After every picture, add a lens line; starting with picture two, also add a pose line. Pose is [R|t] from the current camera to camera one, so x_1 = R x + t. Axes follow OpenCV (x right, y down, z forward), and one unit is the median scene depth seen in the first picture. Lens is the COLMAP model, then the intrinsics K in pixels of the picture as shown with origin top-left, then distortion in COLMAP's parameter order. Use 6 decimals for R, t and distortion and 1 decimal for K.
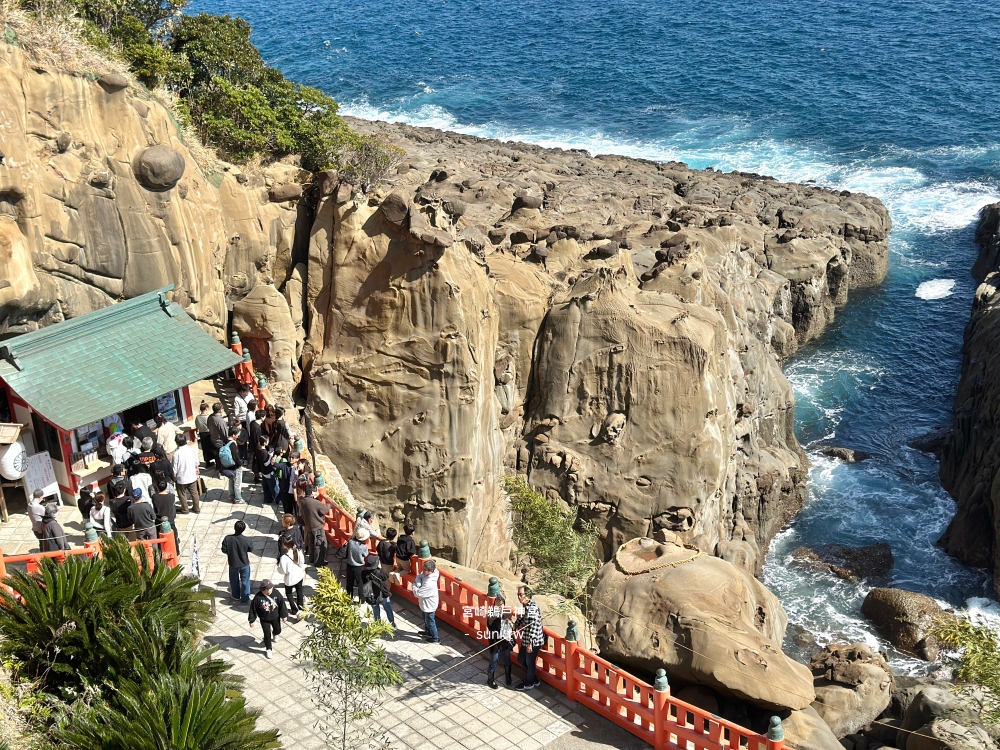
lens RADIAL K [[1418.9, 0, 501.3], [0, 1418.9, 377.0], [0, 0, 1]] dist [0.129908, 0.000000]
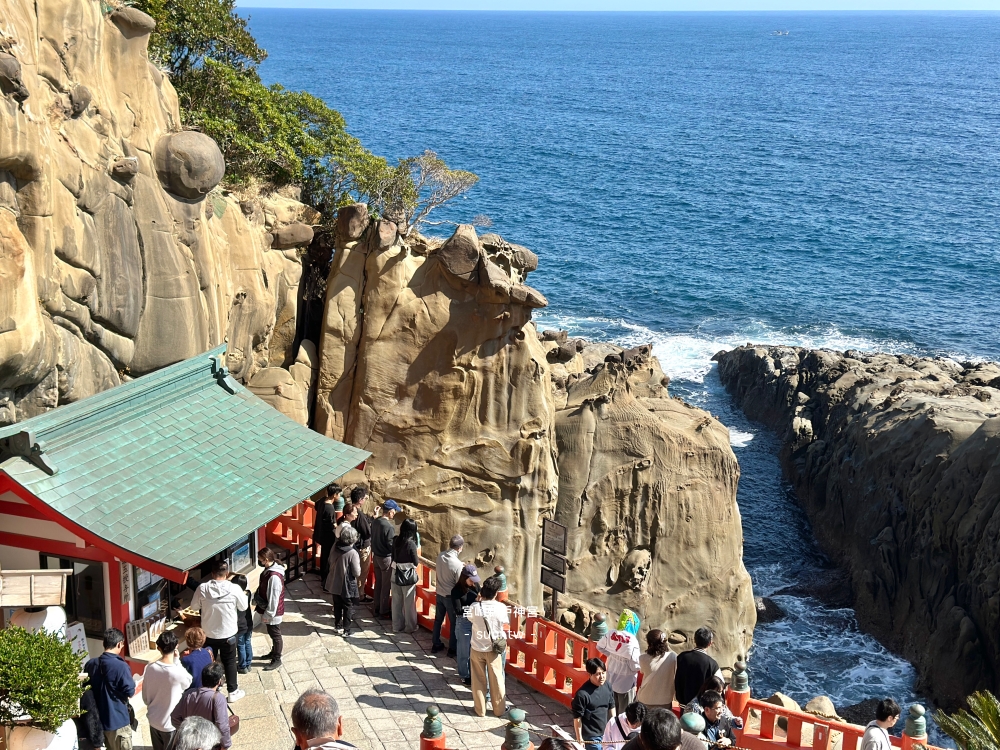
lens RADIAL K [[1418.9, 0, 498.8], [0, 1418.9, 373.2], [0, 0, 1]] dist [0.129908, 0.000000]
pose [[0.944083, -0.016543, 0.329293, -0.284787], [0.063619, 0.989112, -0.132706, 0.033369], [-0.323512, 0.146235, 0.934856, 0.337765]]
